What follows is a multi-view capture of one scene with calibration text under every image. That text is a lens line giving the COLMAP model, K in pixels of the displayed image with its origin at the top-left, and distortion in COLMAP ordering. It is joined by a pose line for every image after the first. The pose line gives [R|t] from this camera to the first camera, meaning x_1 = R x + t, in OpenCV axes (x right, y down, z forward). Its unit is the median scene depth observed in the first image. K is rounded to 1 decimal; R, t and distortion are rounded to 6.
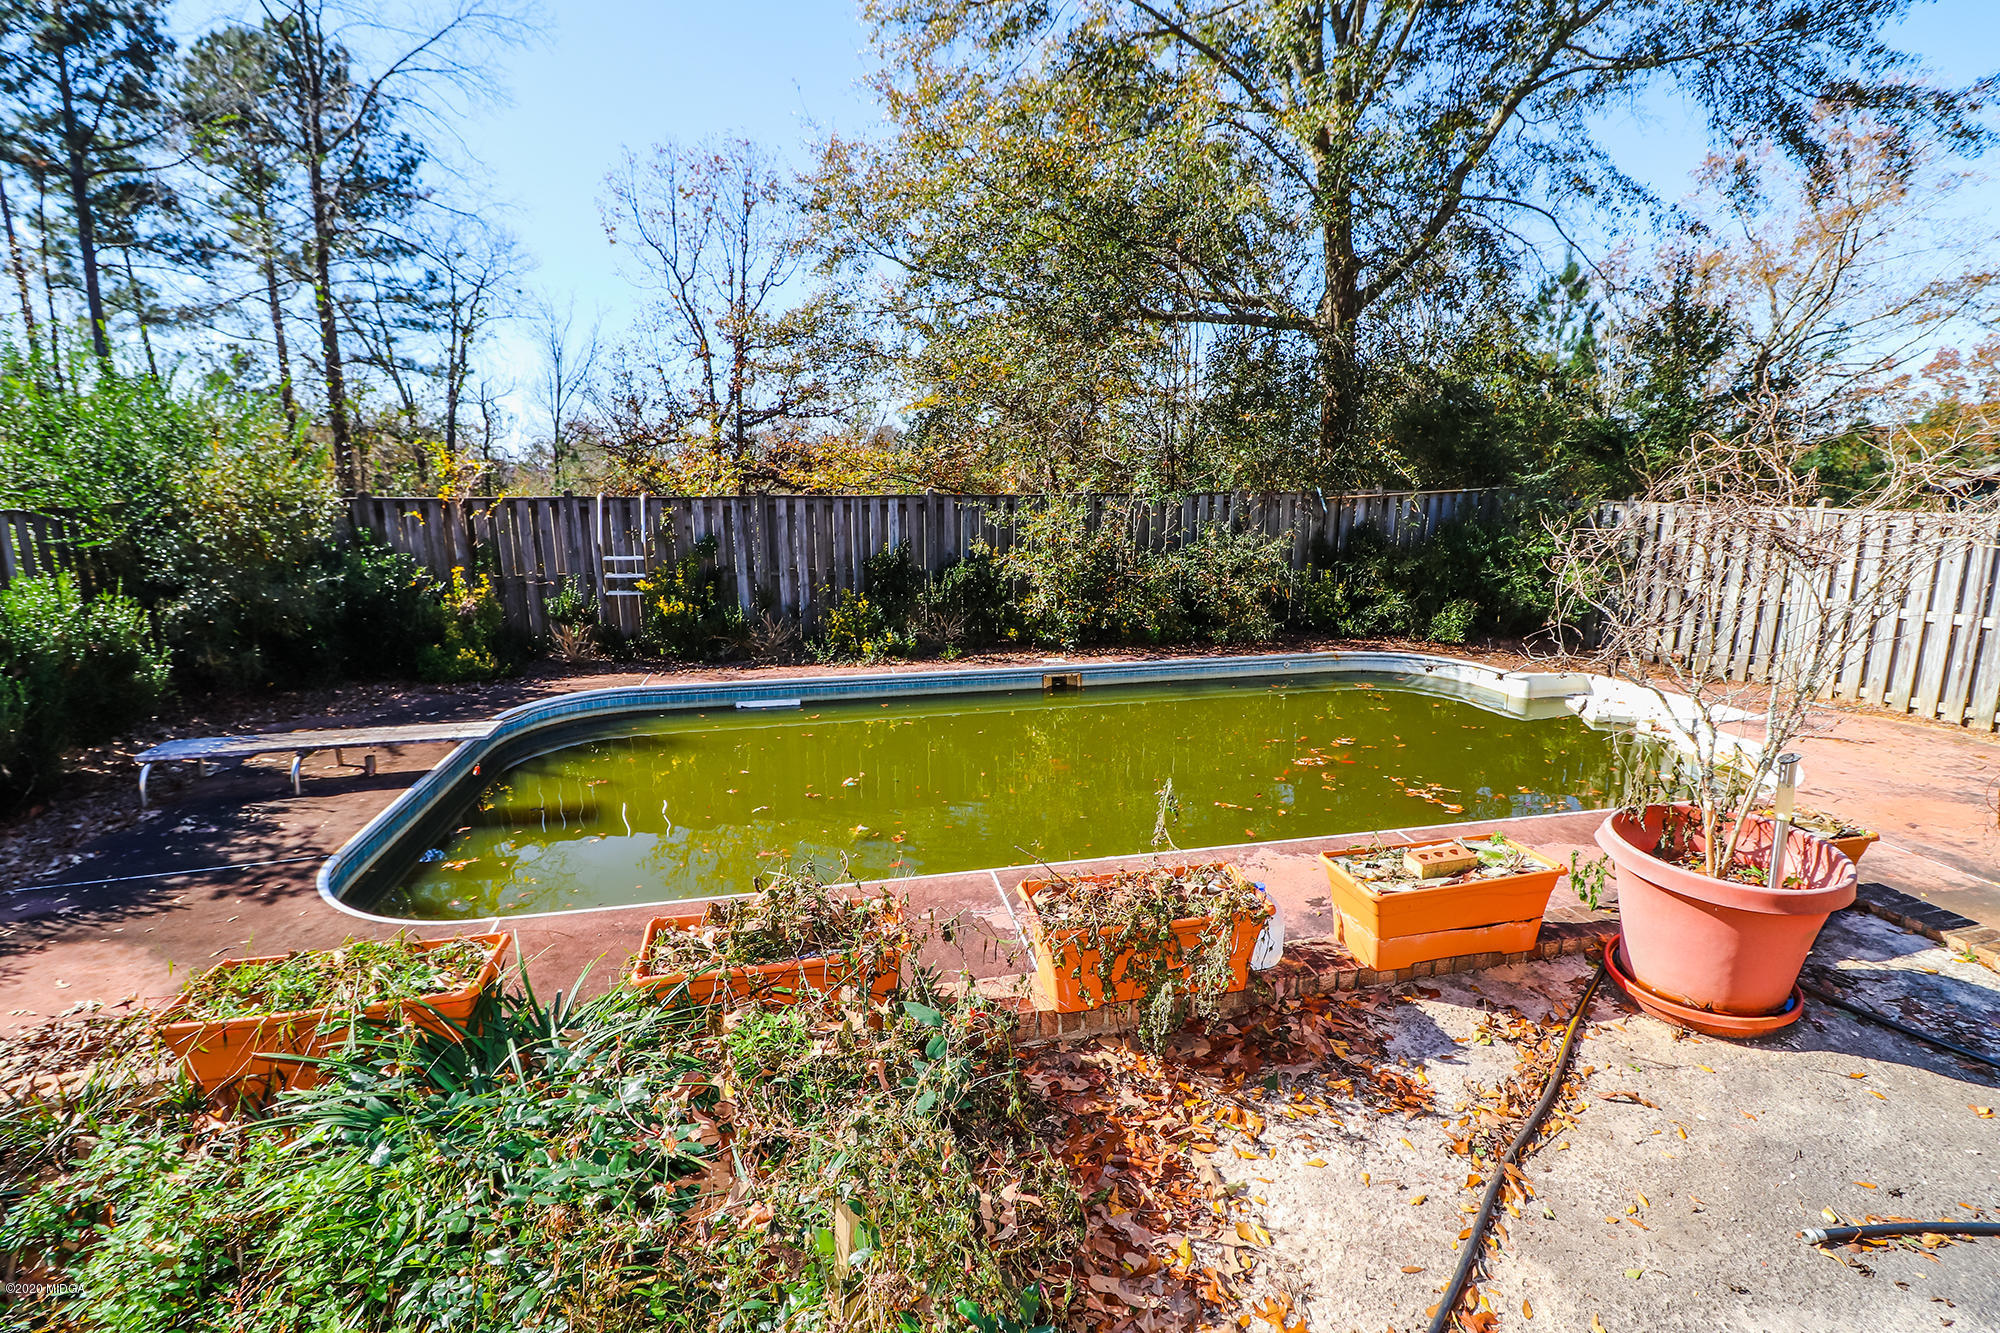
lens RADIAL K [[930.1, 0, 1002.4], [0, 930.1, 679.8], [0, 0, 1]] dist [-0.003247, -0.010304]
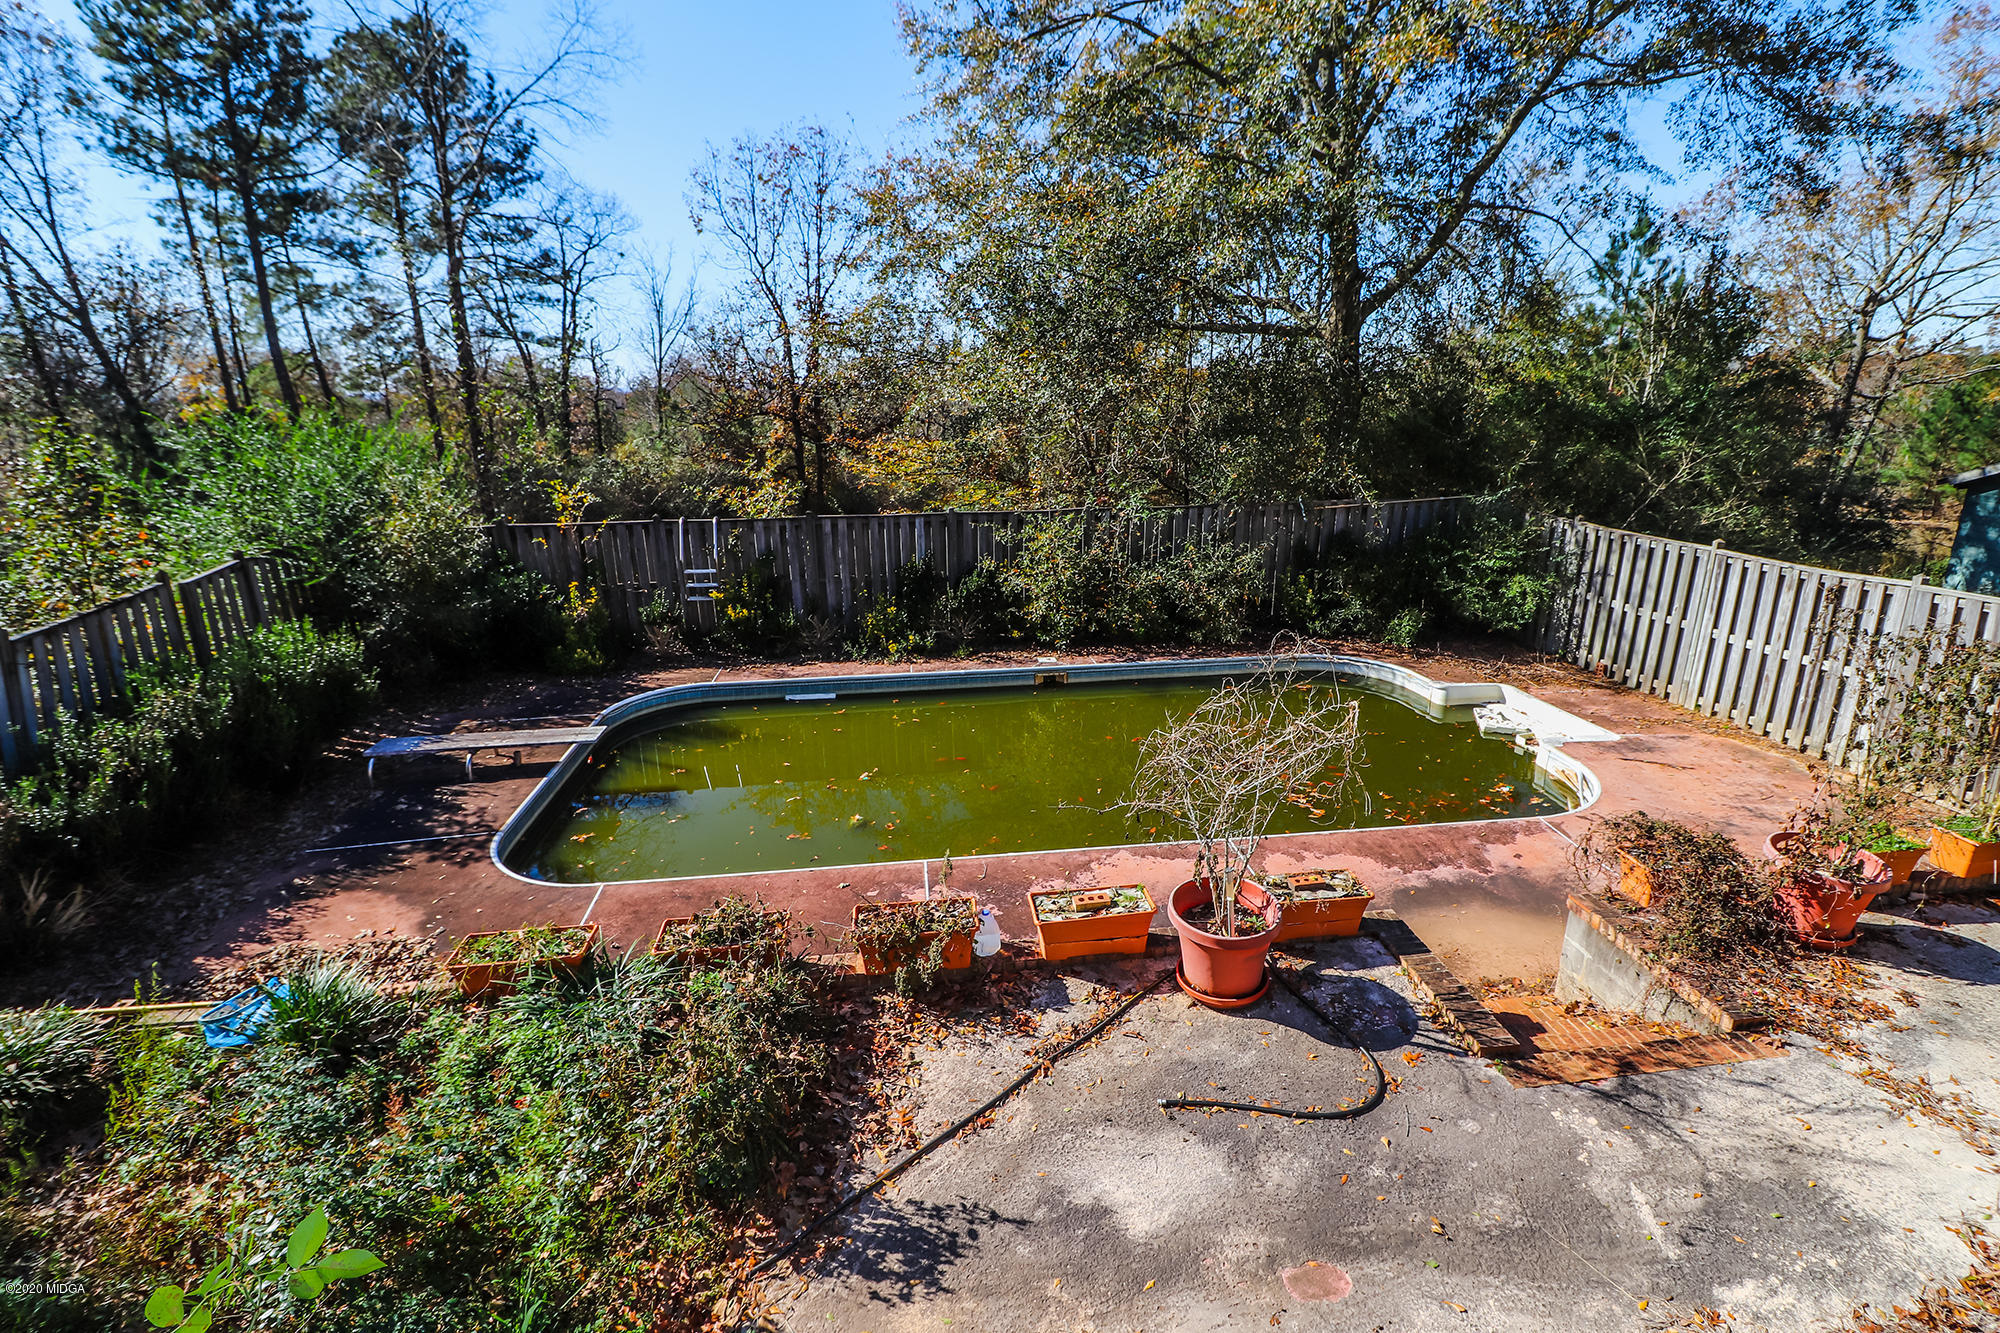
lens RADIAL K [[930.1, 0, 997.7], [0, 930.1, 675.3], [0, 0, 1]] dist [-0.003247, -0.010304]
pose [[0.994088, 0.018737, -0.106951, 0.117253], [-0.010019, 0.996624, 0.081481, -0.095193], [0.108117, -0.079928, 0.990920, -0.188940]]
